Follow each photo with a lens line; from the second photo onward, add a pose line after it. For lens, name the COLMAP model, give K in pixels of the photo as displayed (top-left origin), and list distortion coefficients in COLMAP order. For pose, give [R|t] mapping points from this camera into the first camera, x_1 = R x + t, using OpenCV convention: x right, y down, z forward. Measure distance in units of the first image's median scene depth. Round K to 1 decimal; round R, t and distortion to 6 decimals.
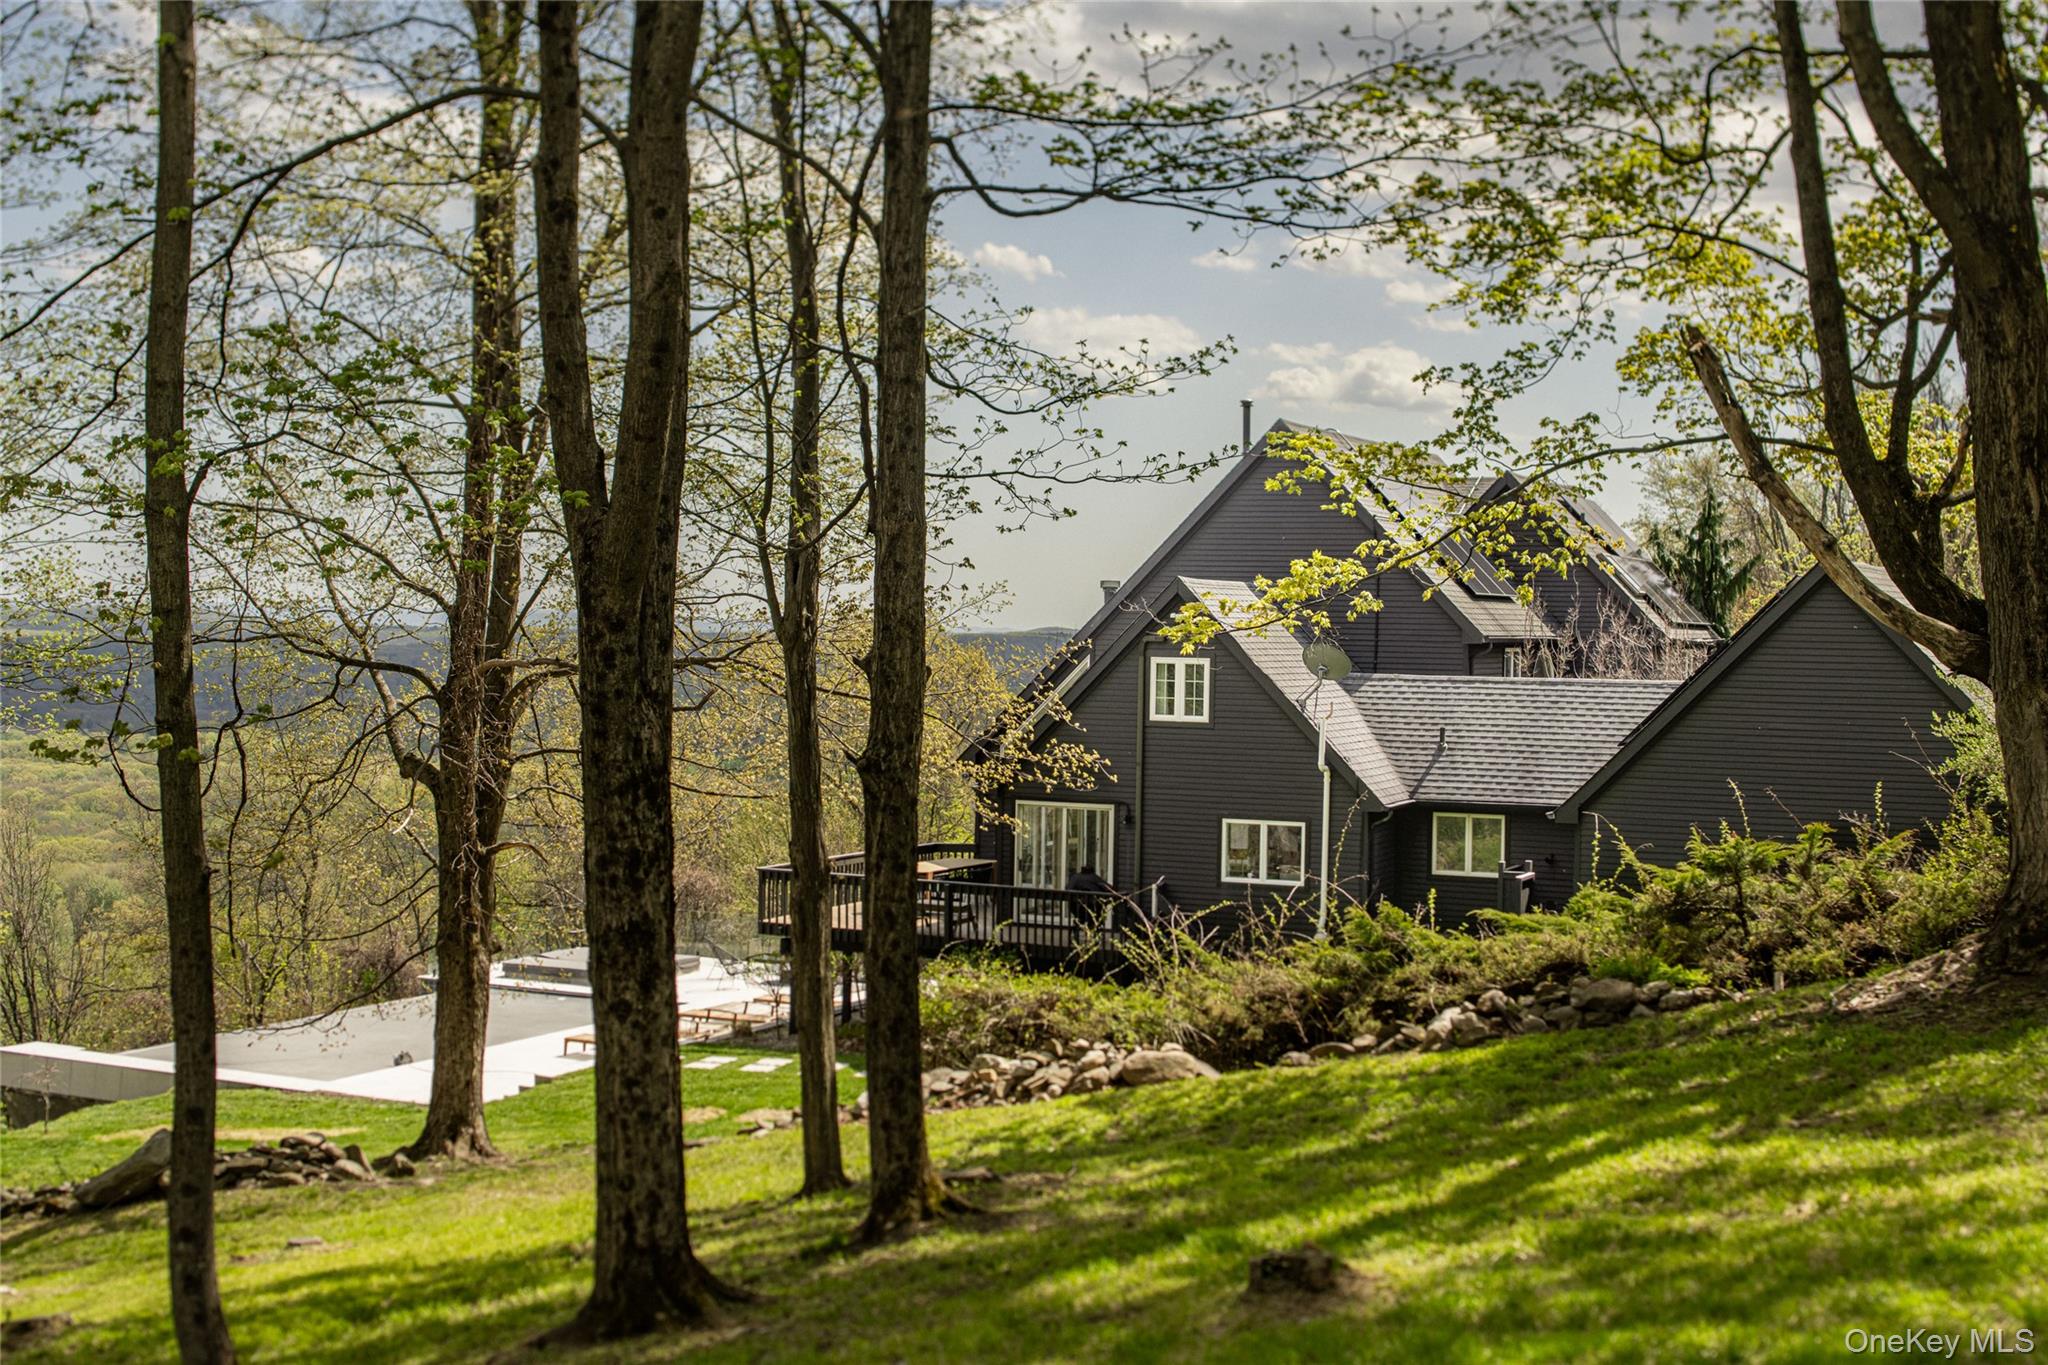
lens RADIAL K [[2559.4, 0, 1024.0], [0, 2559.4, 682.5], [0, 0, 1]] dist [-0.015765, -0.001446]
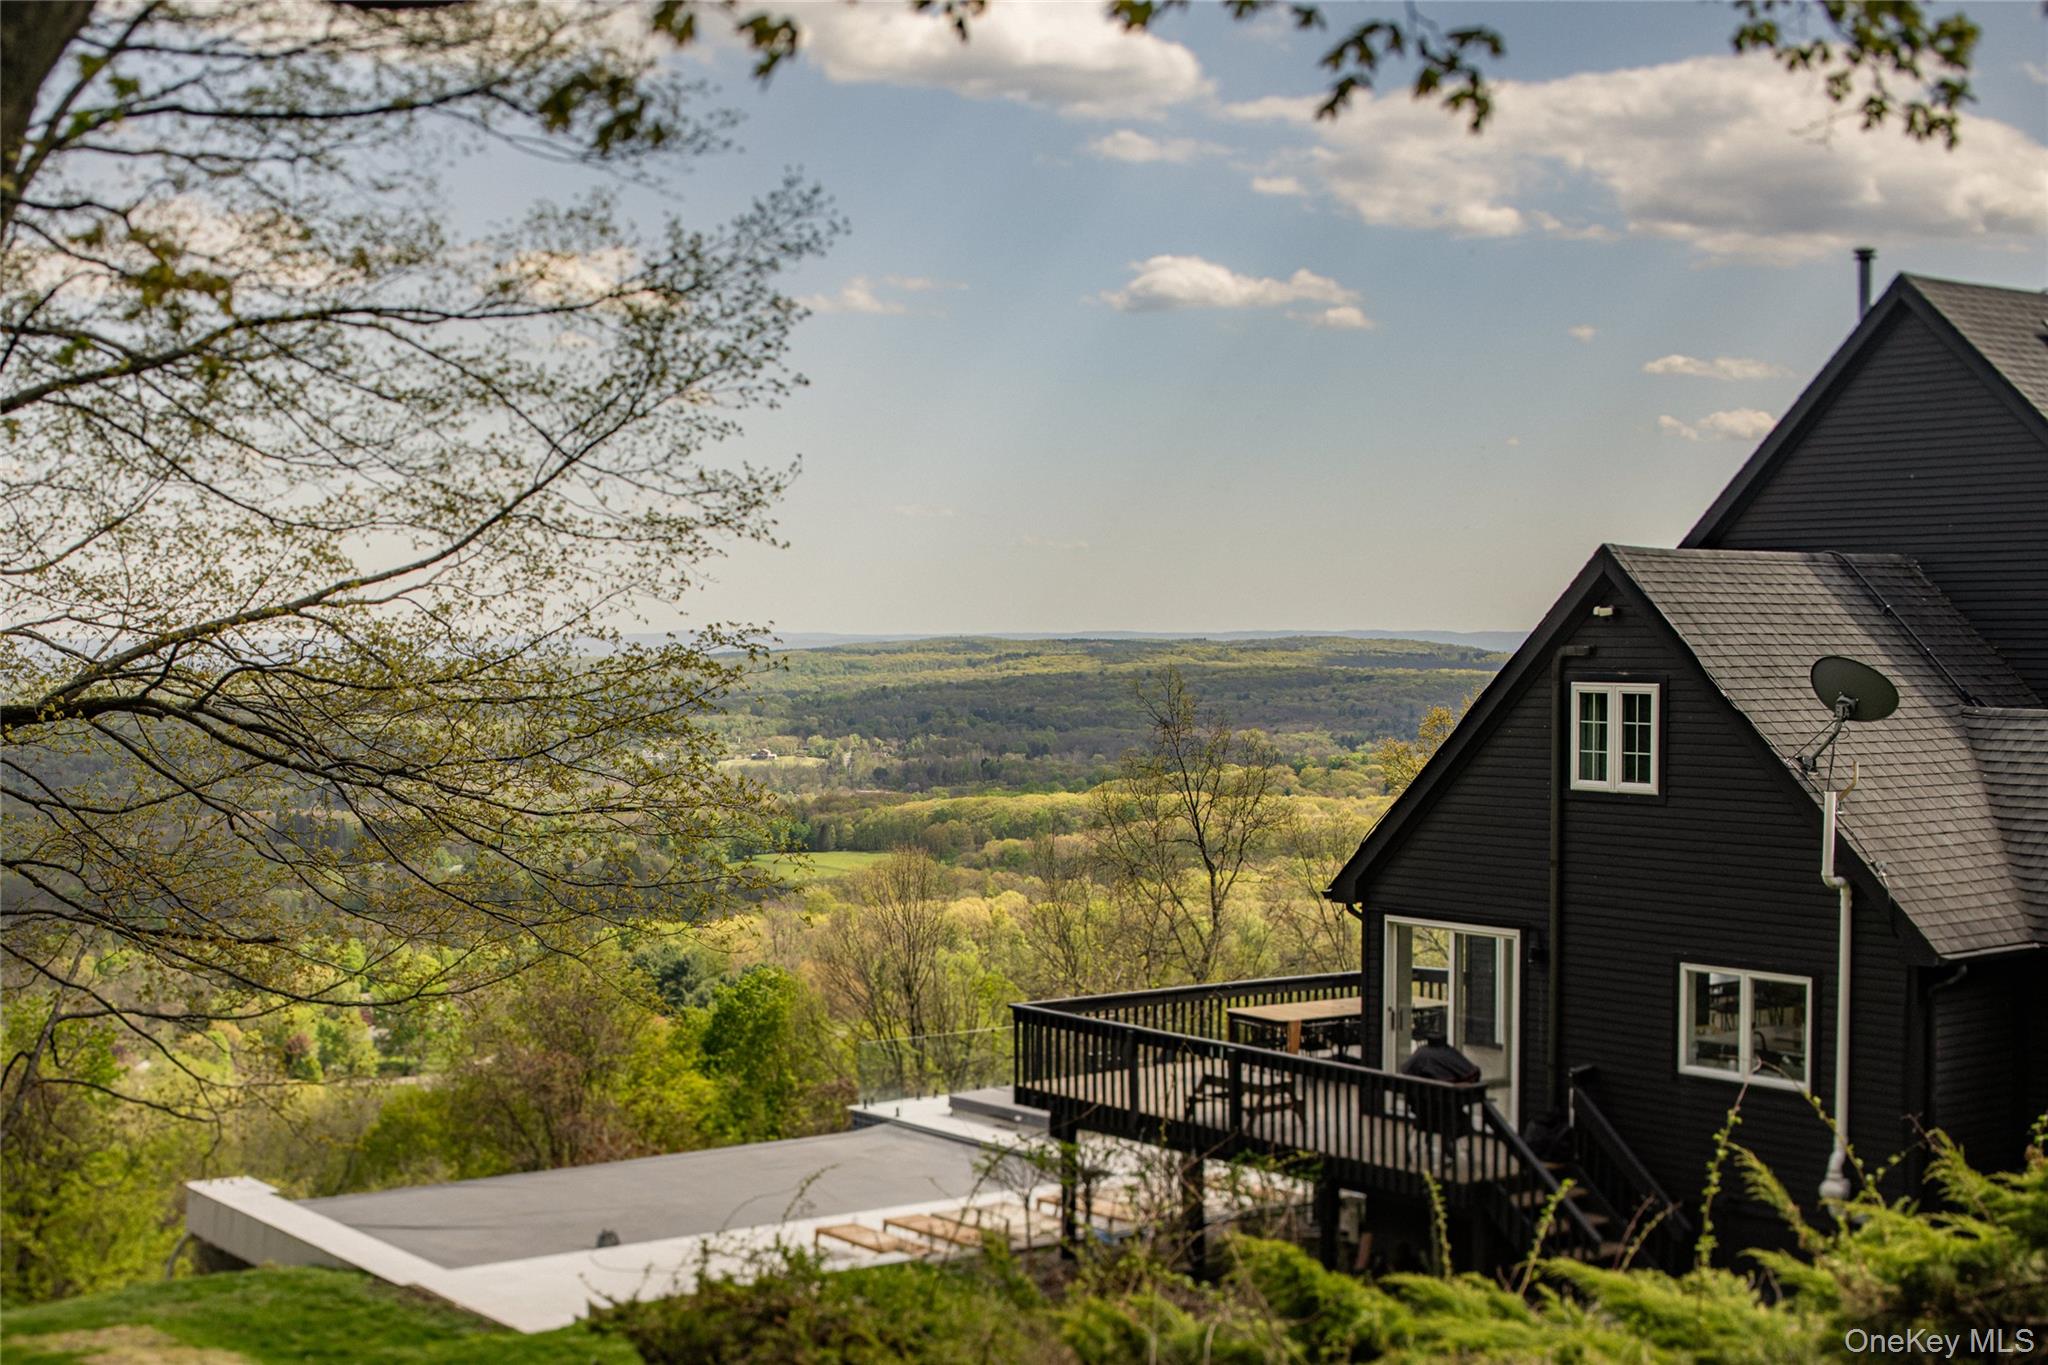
lens RADIAL K [[2559.4, 0, 1024.0], [0, 2559.4, 682.5], [0, 0, 1]] dist [-0.015765, -0.001446]
pose [[0.866775, -0.011343, -0.498571, 0.235400], [0.005379, 0.999896, -0.013396, -0.002669], [0.498671, 0.008929, 0.866746, 0.428779]]
